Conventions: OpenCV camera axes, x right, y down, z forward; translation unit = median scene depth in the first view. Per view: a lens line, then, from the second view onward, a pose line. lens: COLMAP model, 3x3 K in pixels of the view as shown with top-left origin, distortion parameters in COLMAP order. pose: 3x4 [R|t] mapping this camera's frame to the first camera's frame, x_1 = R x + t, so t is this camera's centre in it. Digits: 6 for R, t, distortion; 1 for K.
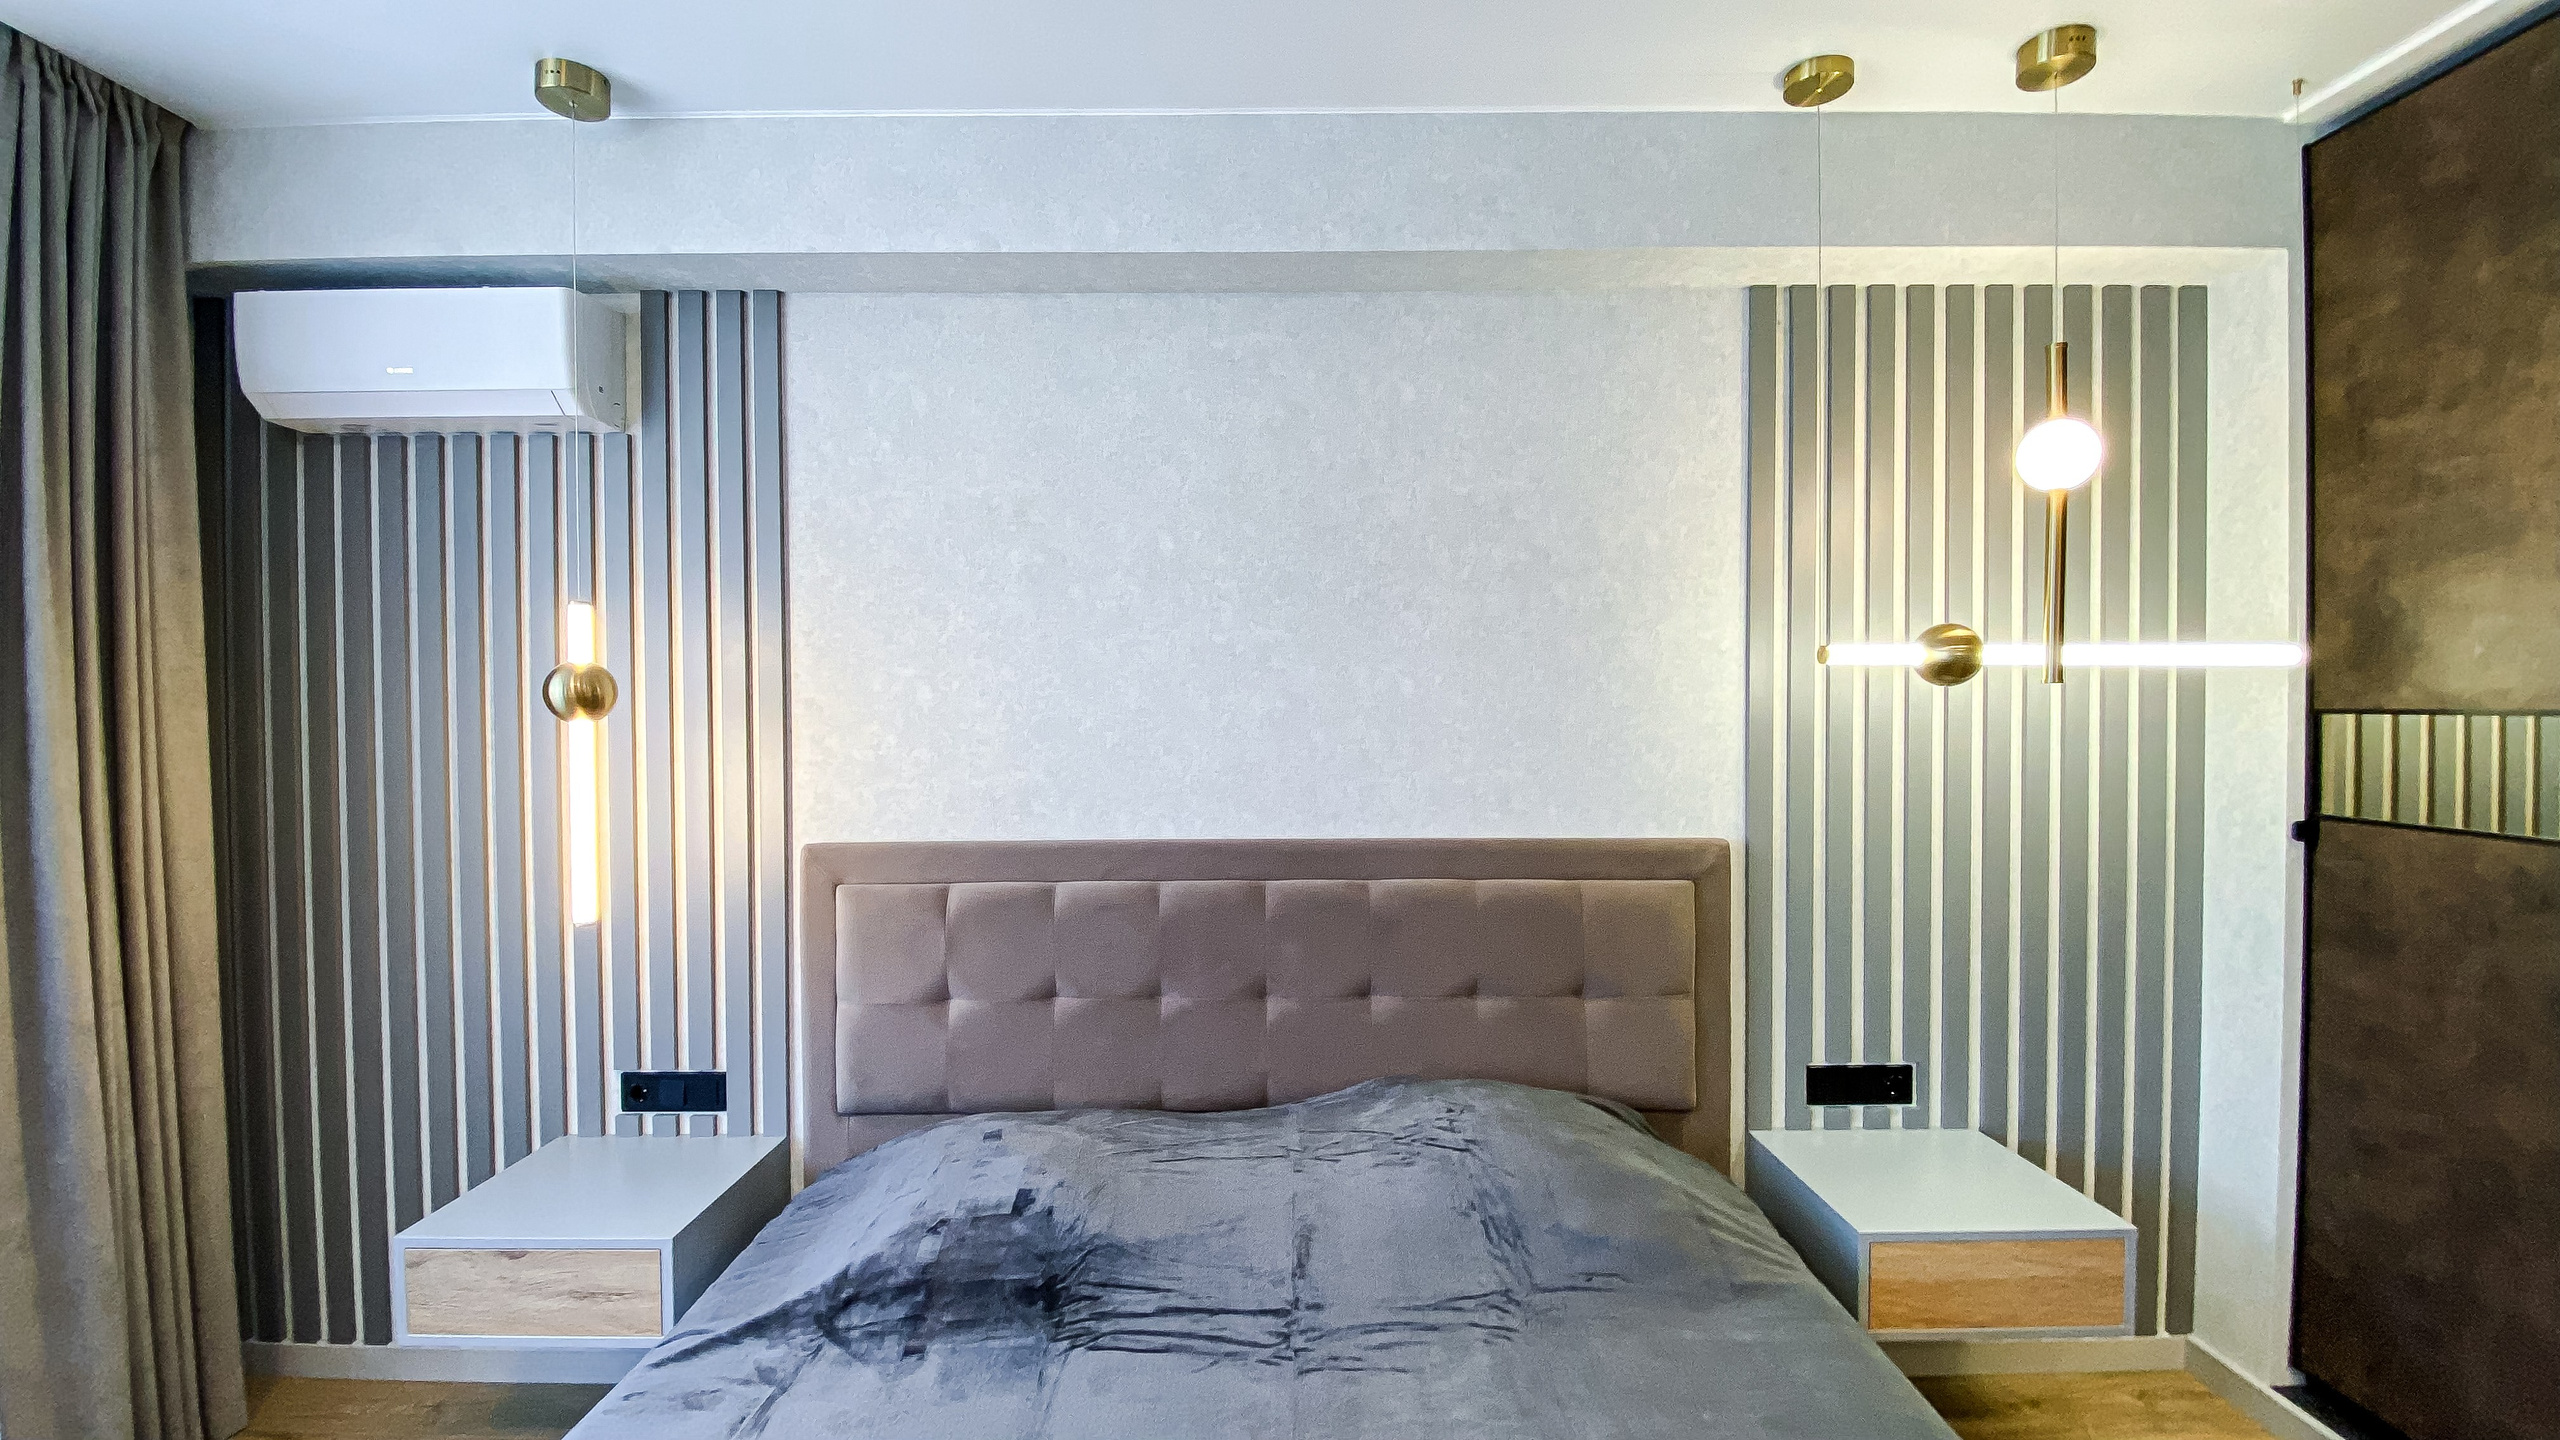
lens RADIAL K [[1046.5, 0, 1280.0], [0, 1046.5, 720.0], [0, 0, 1]] dist [0.036438, -0.027928]
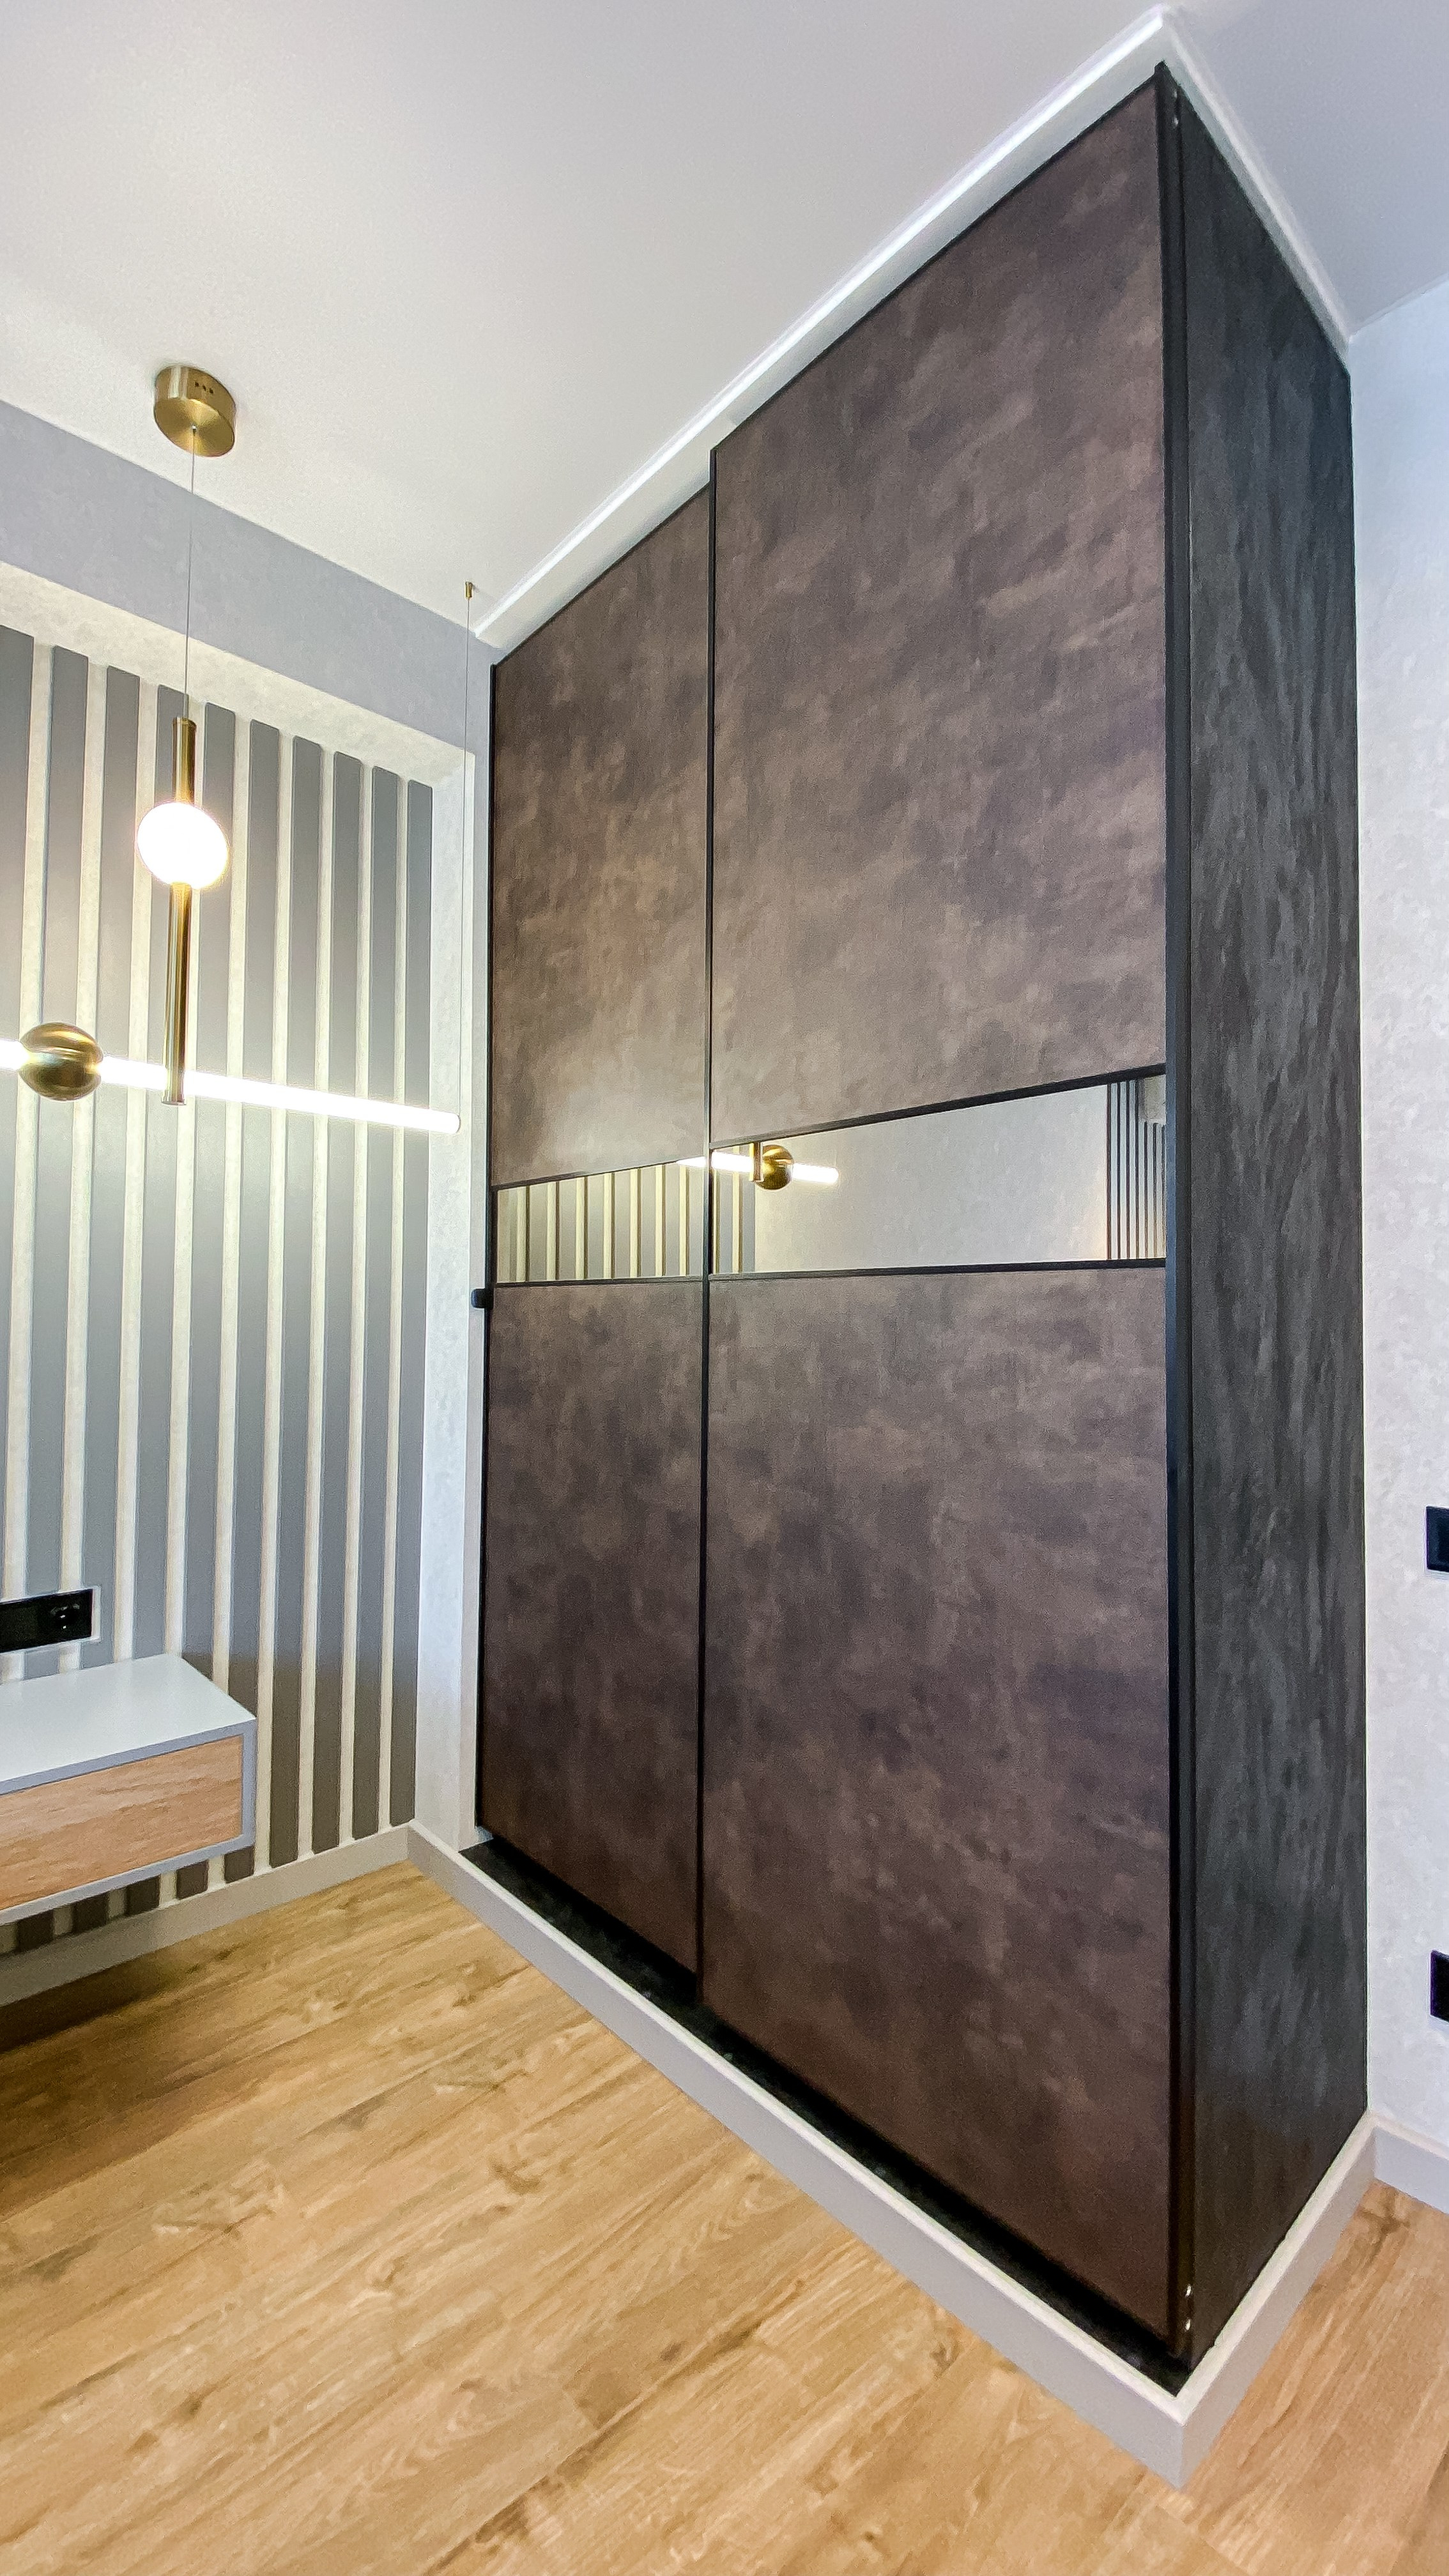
lens RADIAL K [[1053.0, 0, 736.1], [0, 1053.0, 1282.9], [0, 0, 1]] dist [0.036438, -0.027928]
pose [[0.738943, 0.035056, 0.672855, 0.455771], [-0.001833, 0.998746, -0.050022, 0.145493], [-0.673765, 0.035730, 0.738081, 0.042989]]
